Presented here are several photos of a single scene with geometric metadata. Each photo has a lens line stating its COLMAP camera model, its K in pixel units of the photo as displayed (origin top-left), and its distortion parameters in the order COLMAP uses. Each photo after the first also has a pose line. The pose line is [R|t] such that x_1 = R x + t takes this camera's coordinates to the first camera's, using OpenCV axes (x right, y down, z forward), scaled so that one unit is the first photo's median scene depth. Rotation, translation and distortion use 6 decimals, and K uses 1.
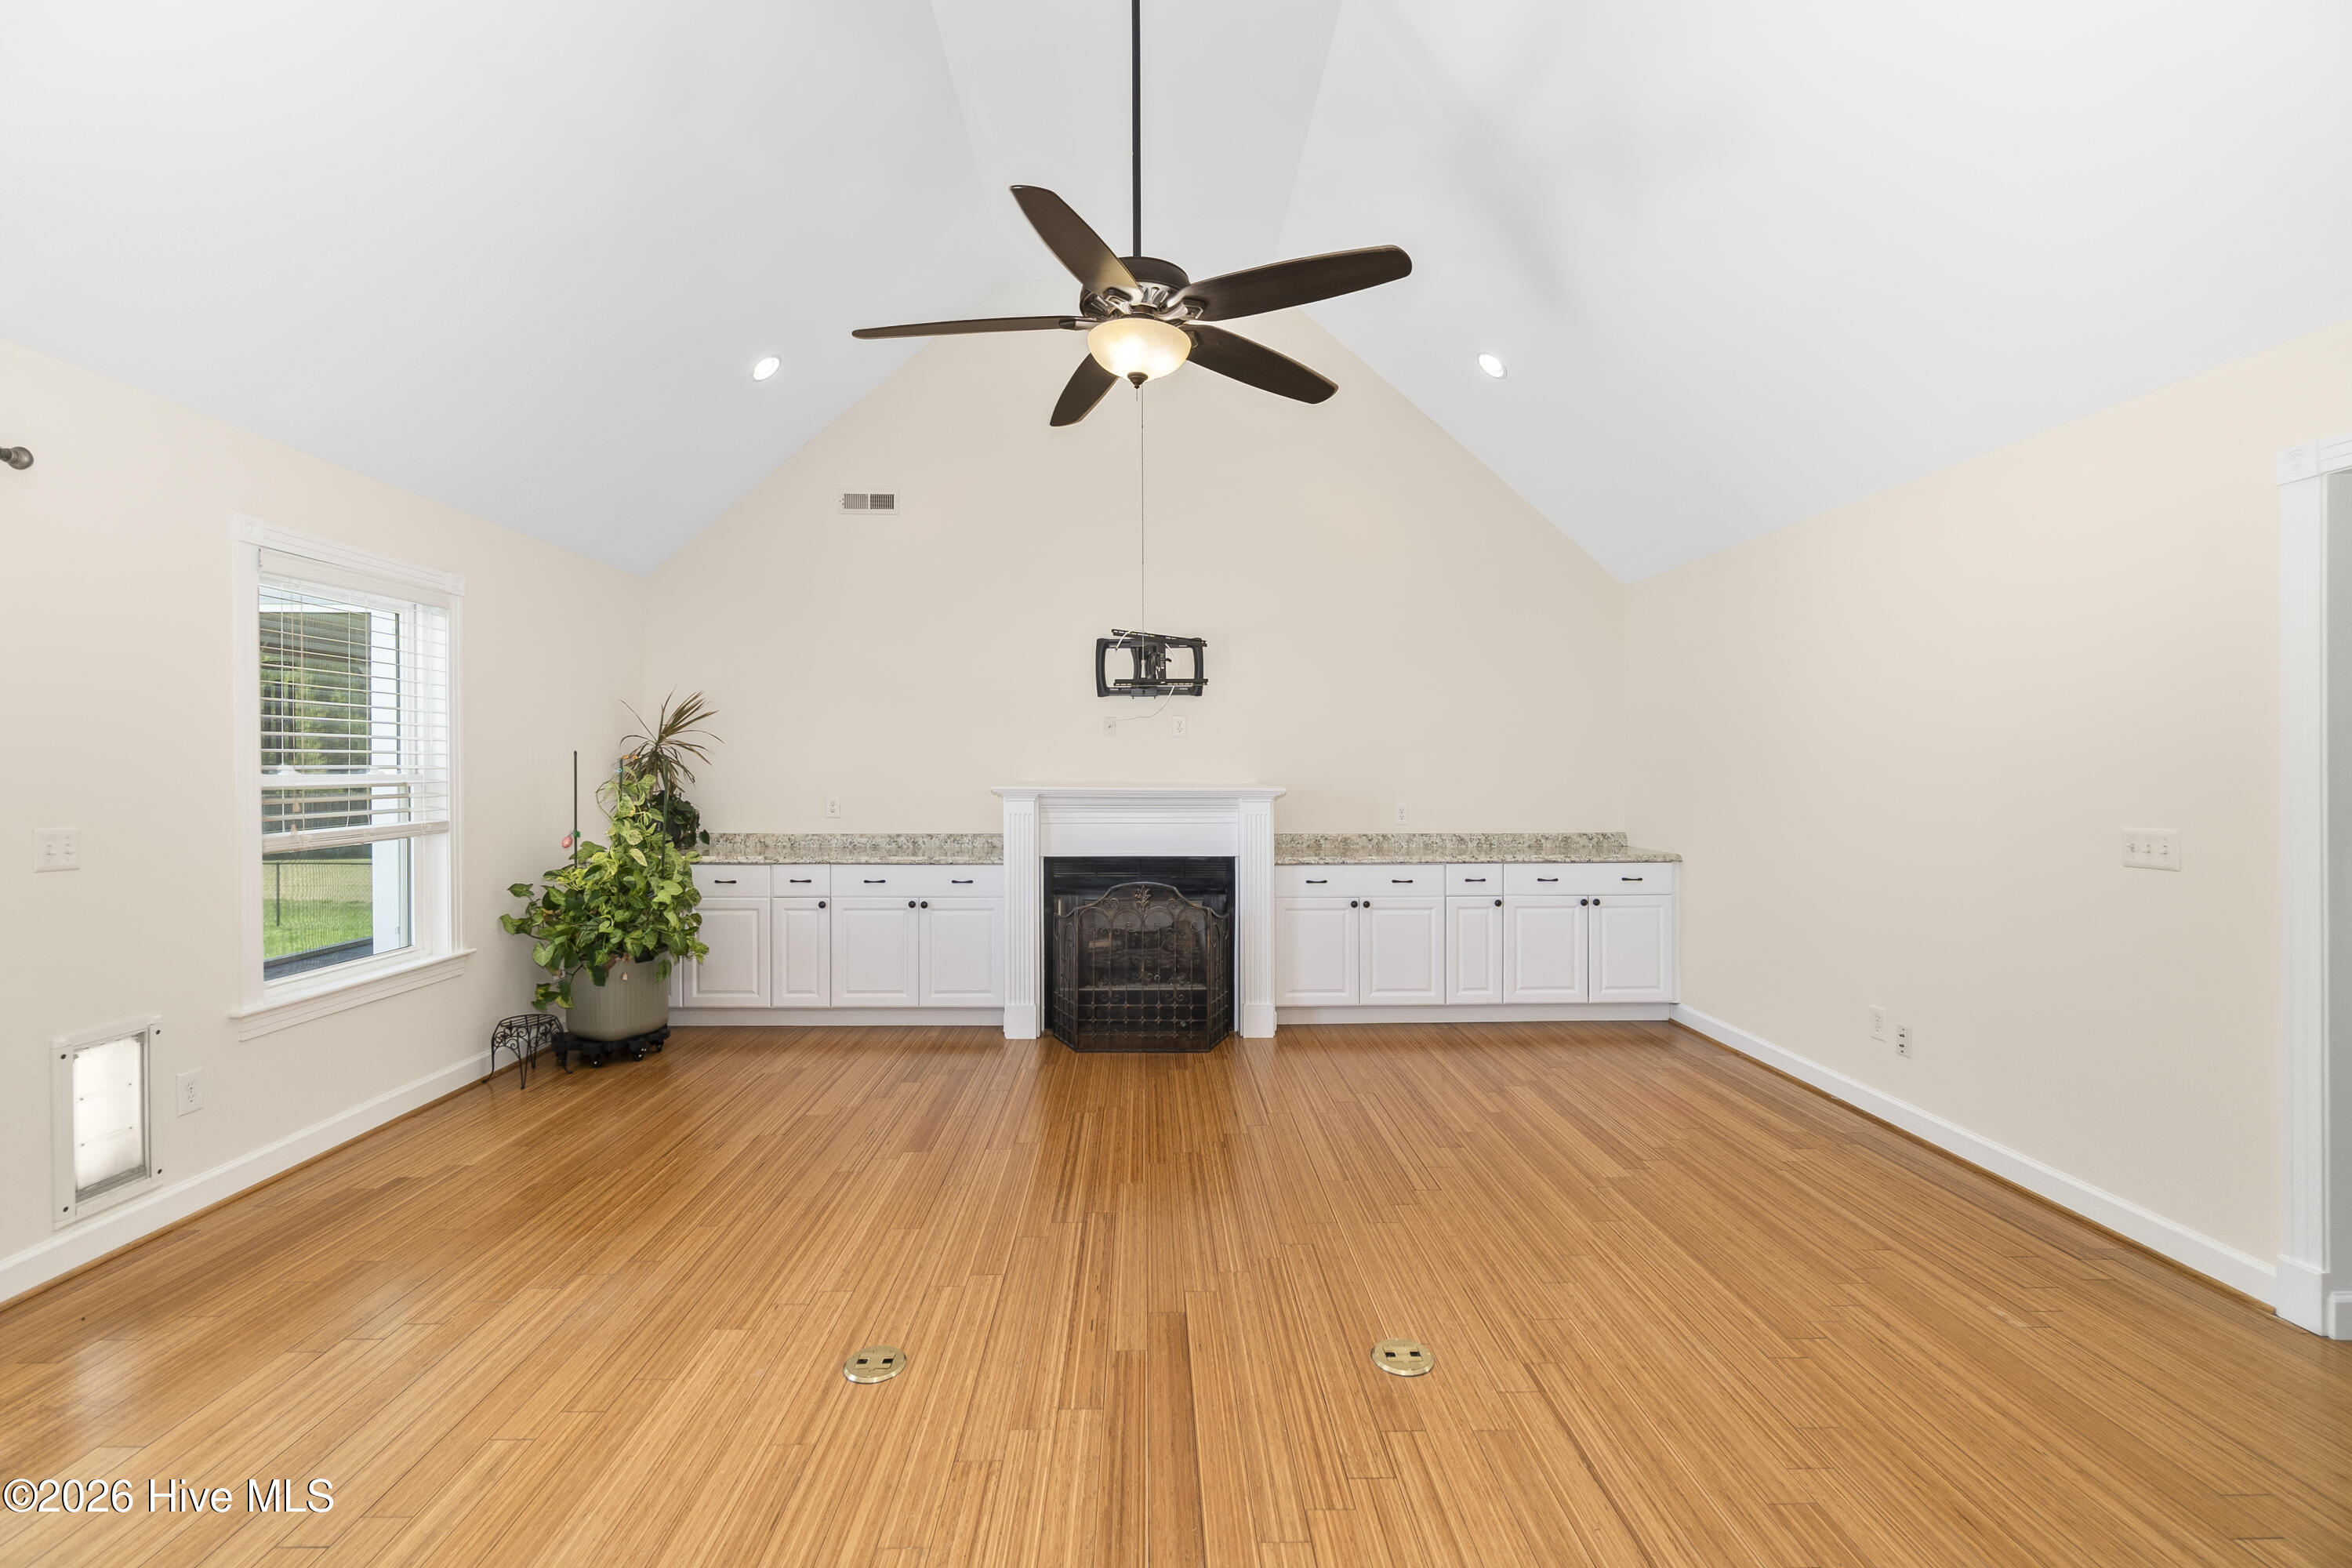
lens RADIAL K [[1013.7, 0, 1175.5], [0, 1013.7, 775.4], [0, 0, 1]] dist [-0.004858, 0.000272]
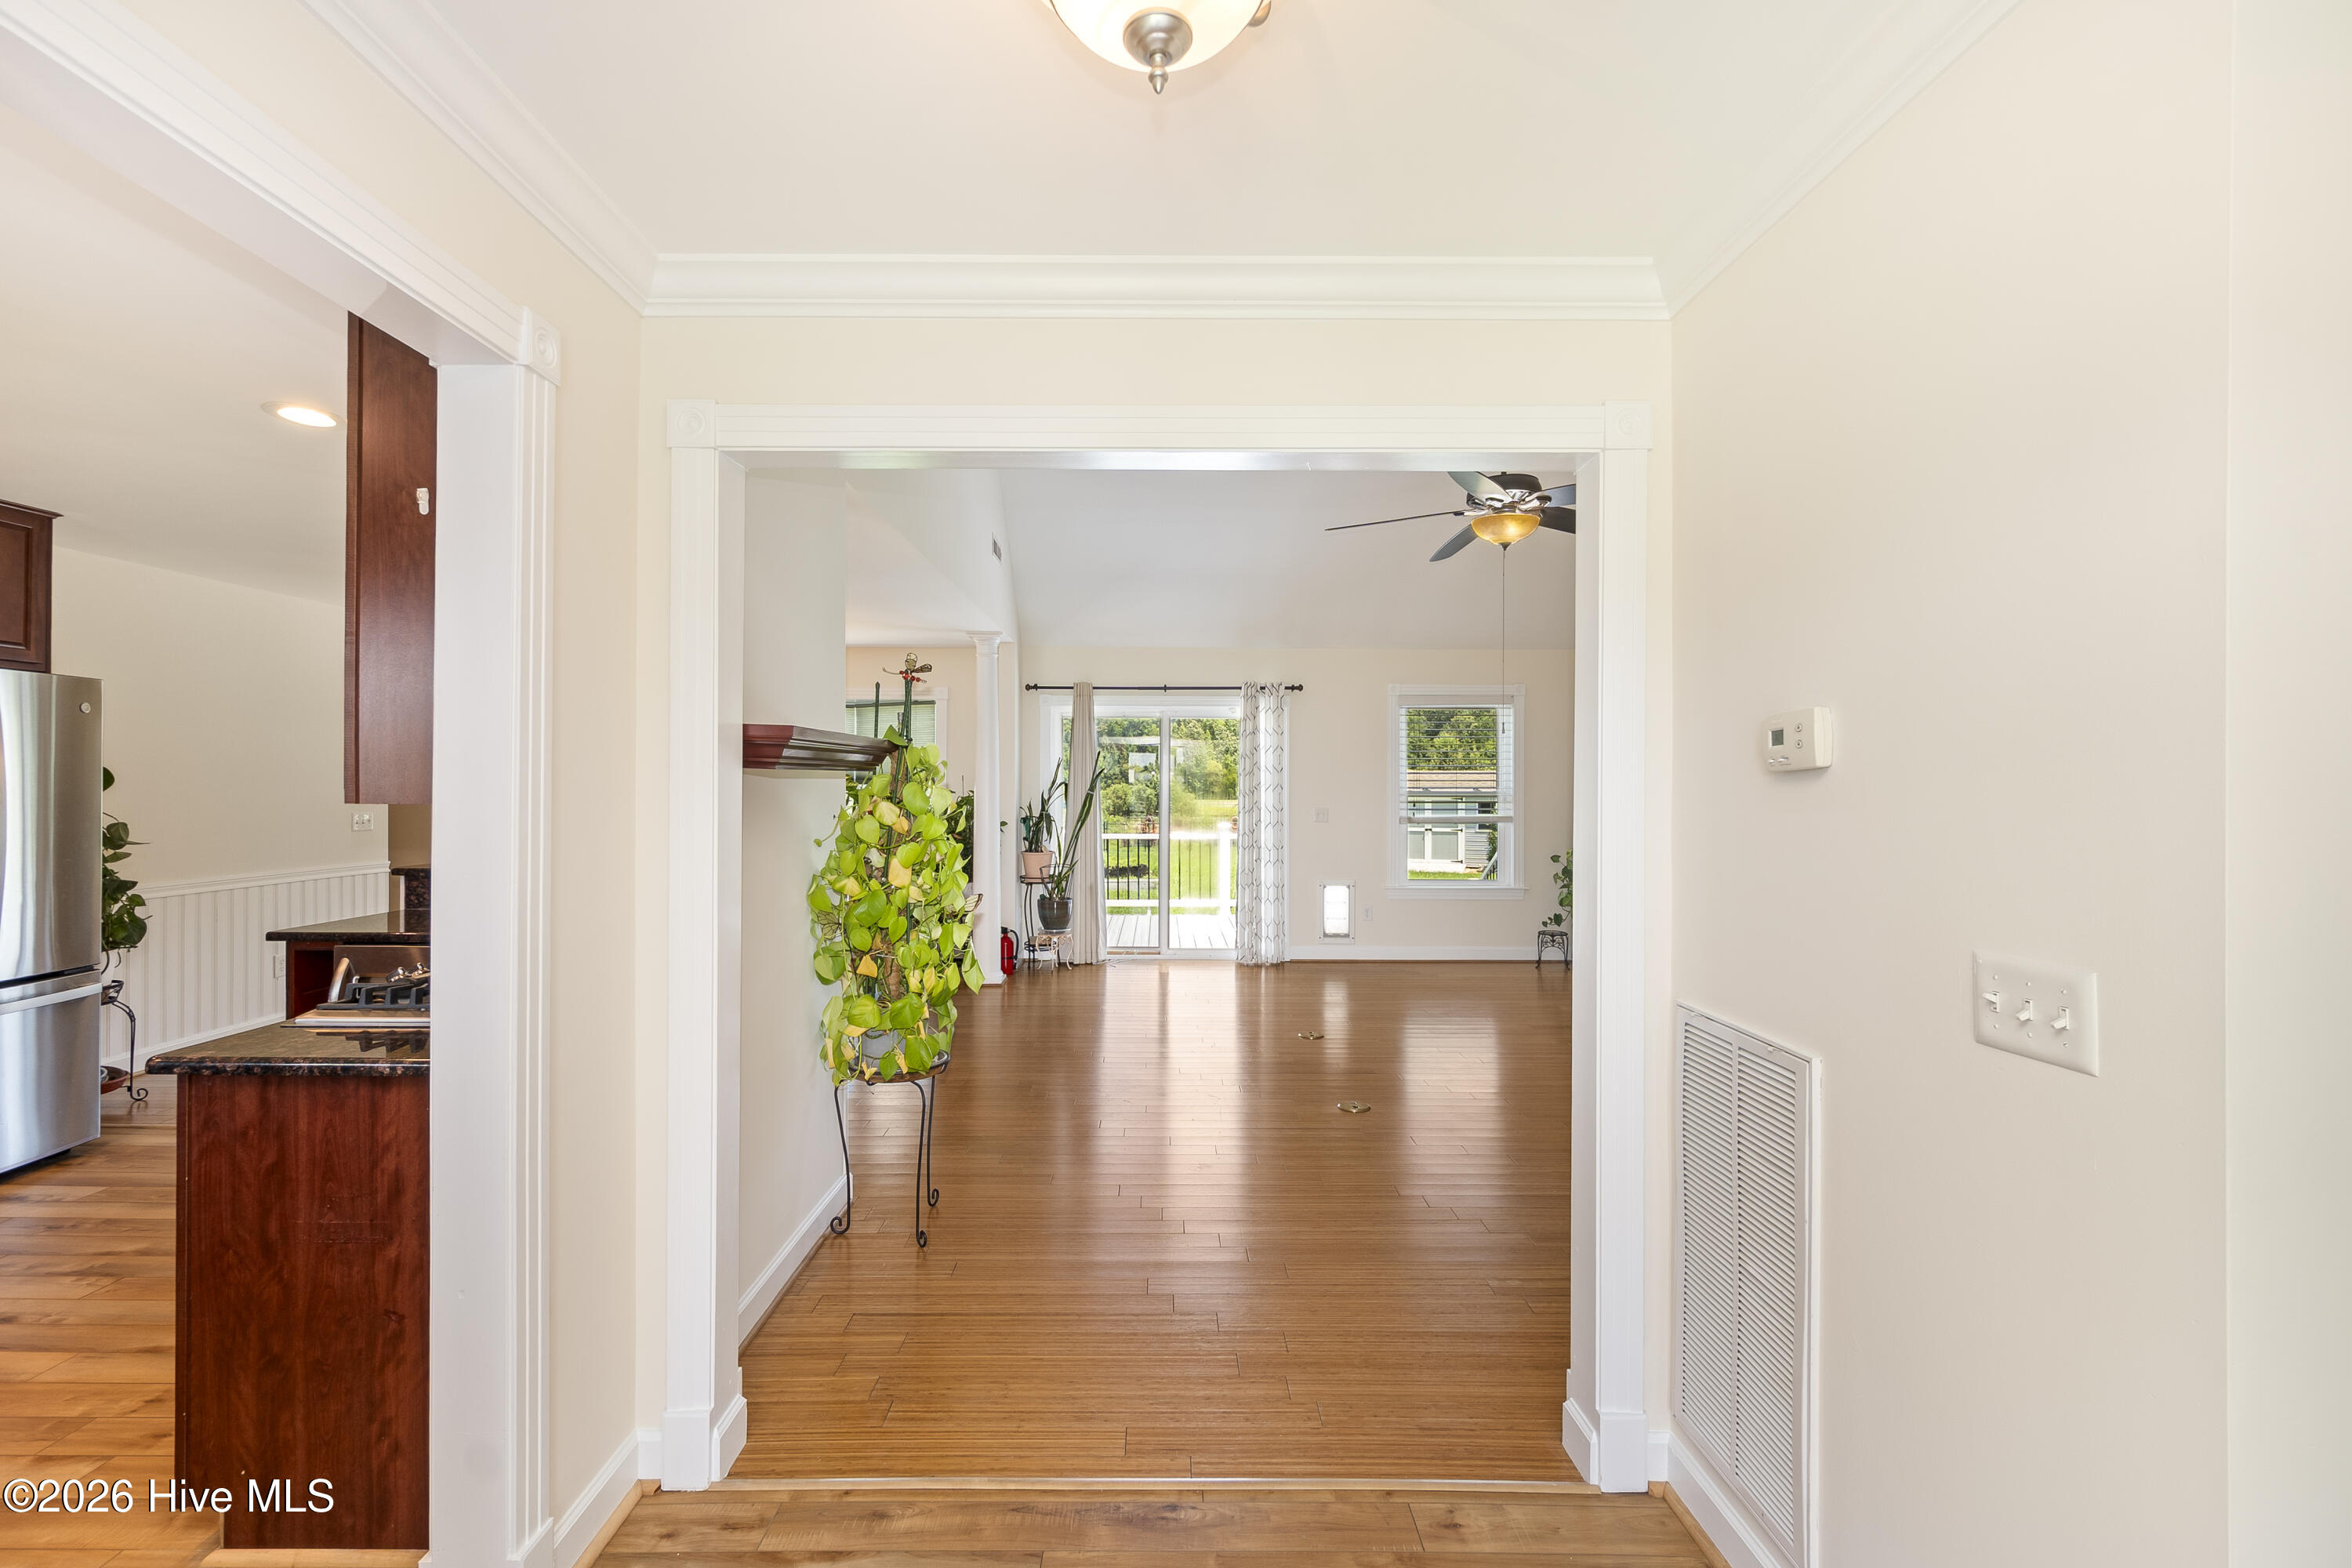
lens RADIAL K [[1013.7, 0, 1160.9], [0, 1013.7, 777.9], [0, 0, 1]] dist [-0.004858, 0.000272]
pose [[-0.026772, -0.001051, -0.999641, 1.173186], [-0.011949, 0.999928, -0.000731, -0.017100], [0.999570, 0.011925, -0.026783, 0.385743]]
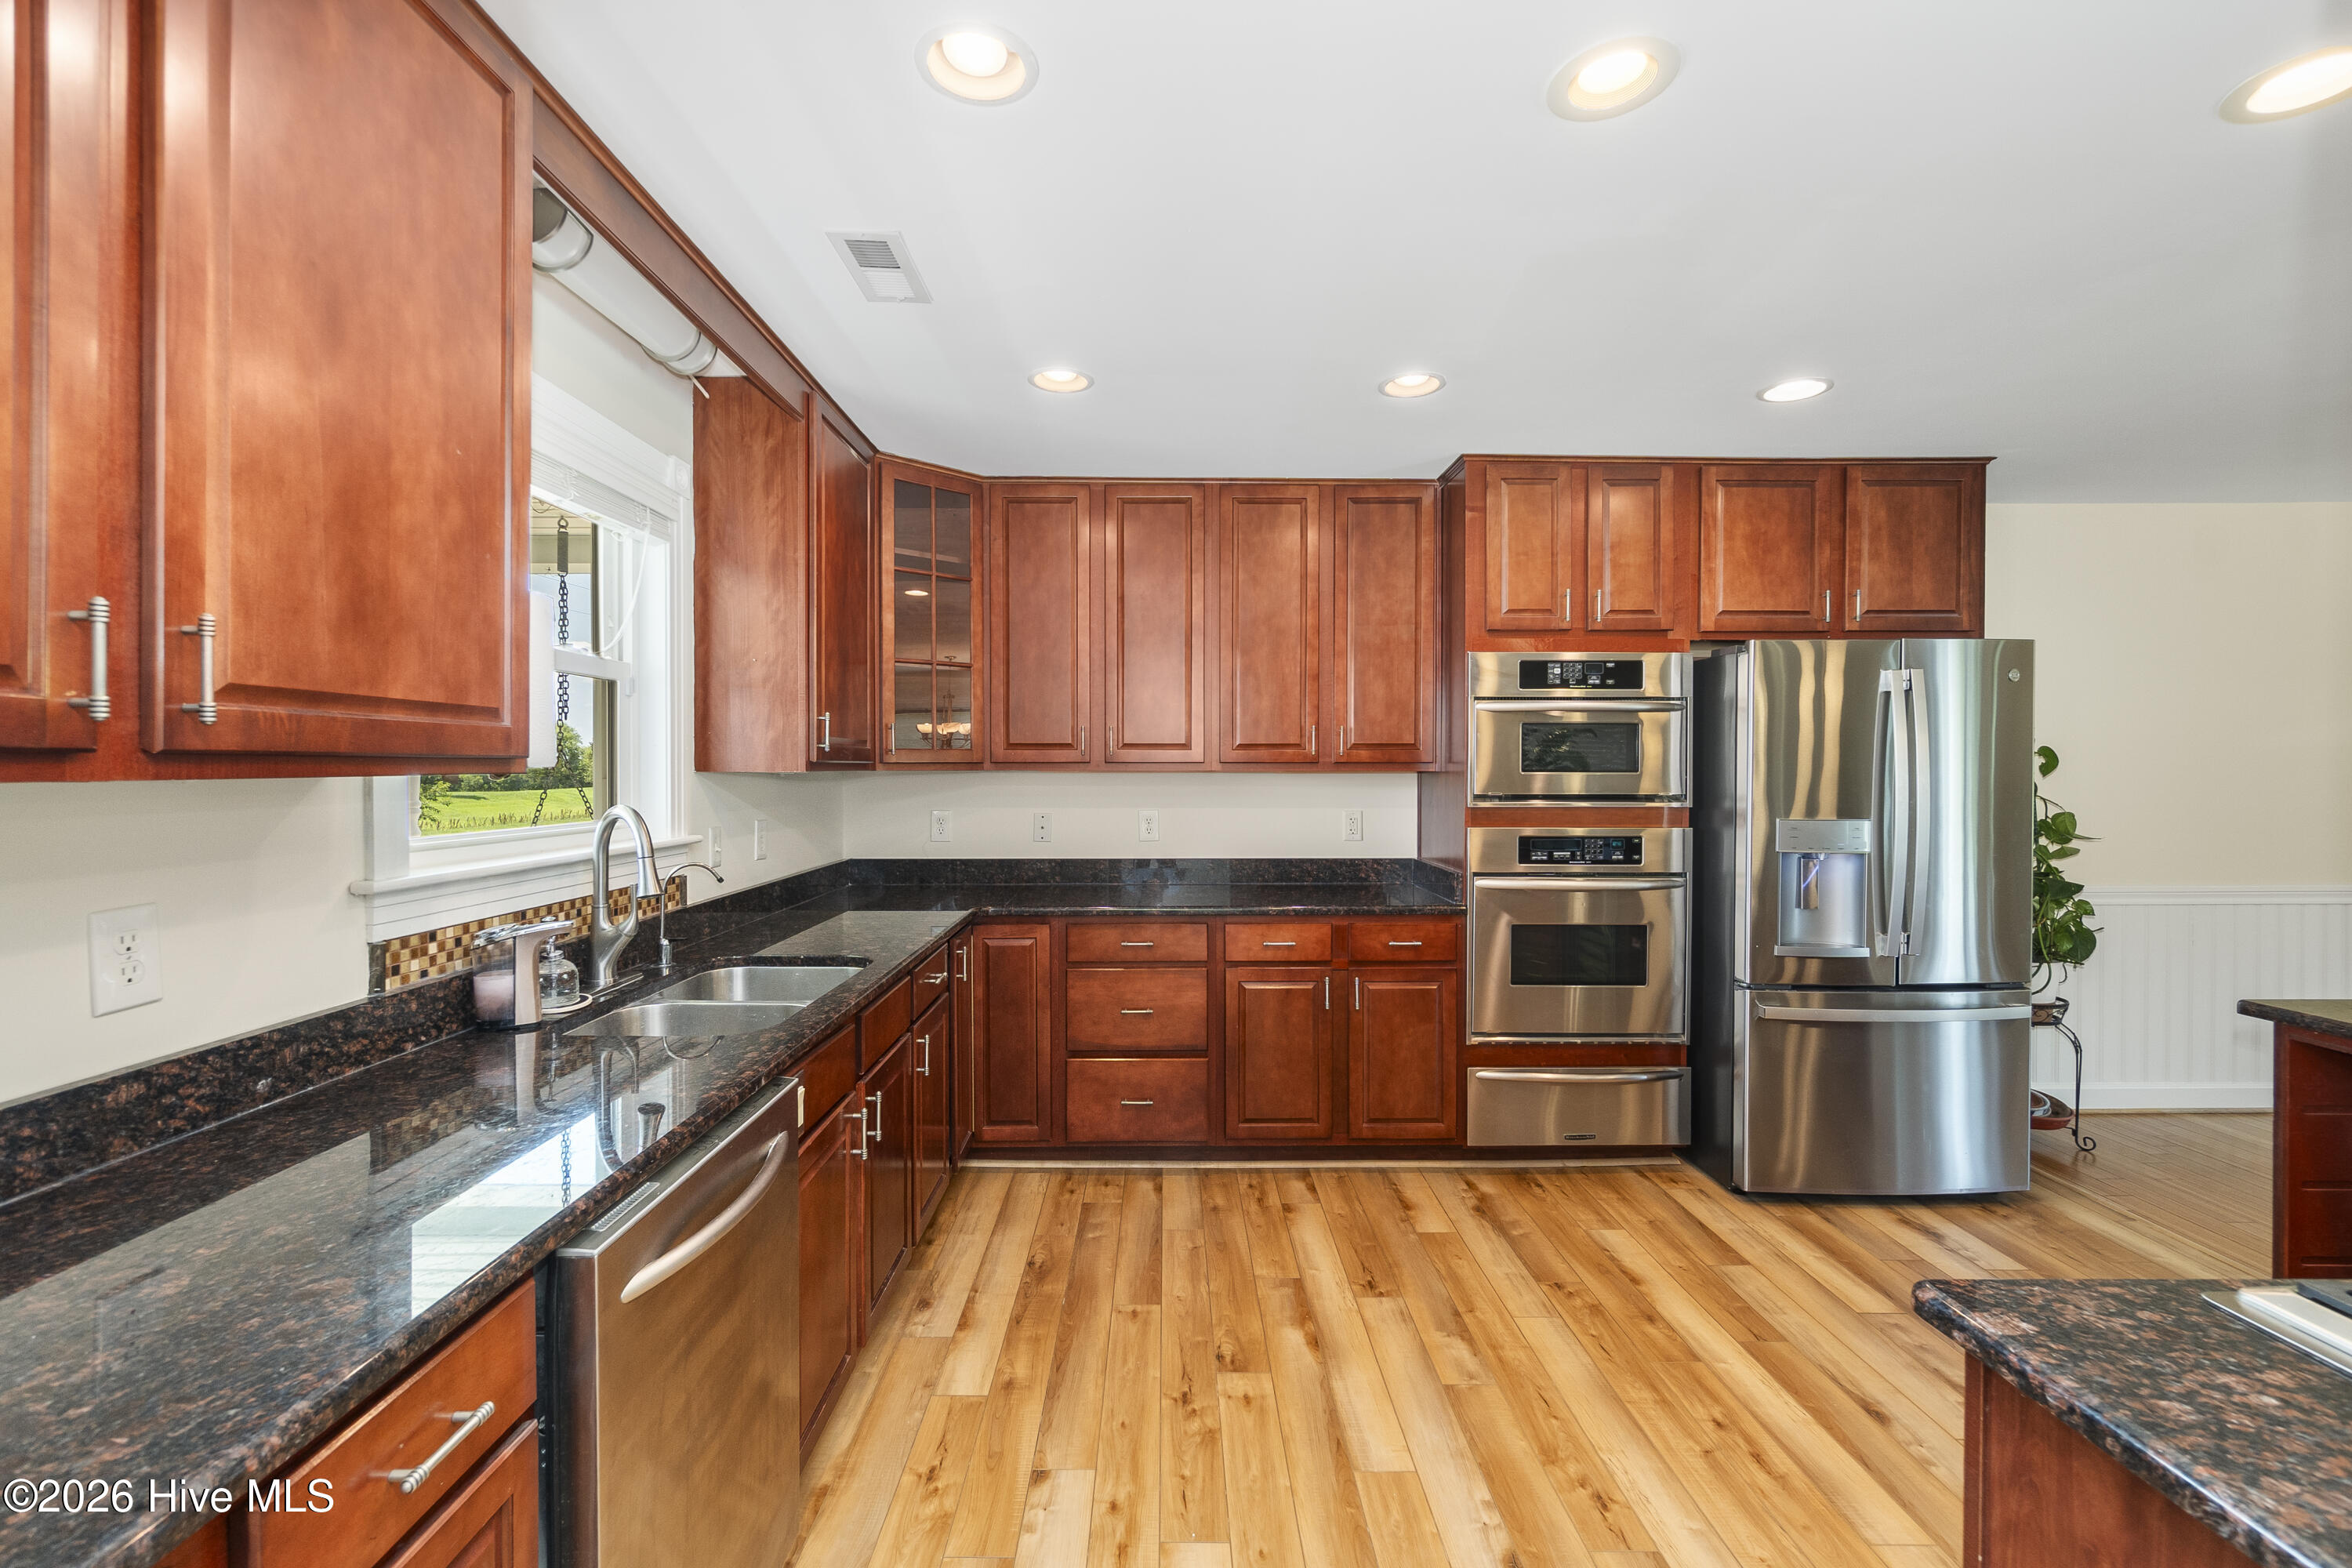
lens RADIAL K [[1013.7, 0, 1163.3], [0, 1013.7, 778.5], [0, 0, 1]] dist [-0.004858, 0.000272]
pose [[-0.999748, 0.003774, 0.022122, 0.919887], [0.004220, 0.999789, 0.020120, -0.008534], [-0.022042, 0.020208, -0.999553, 0.171938]]
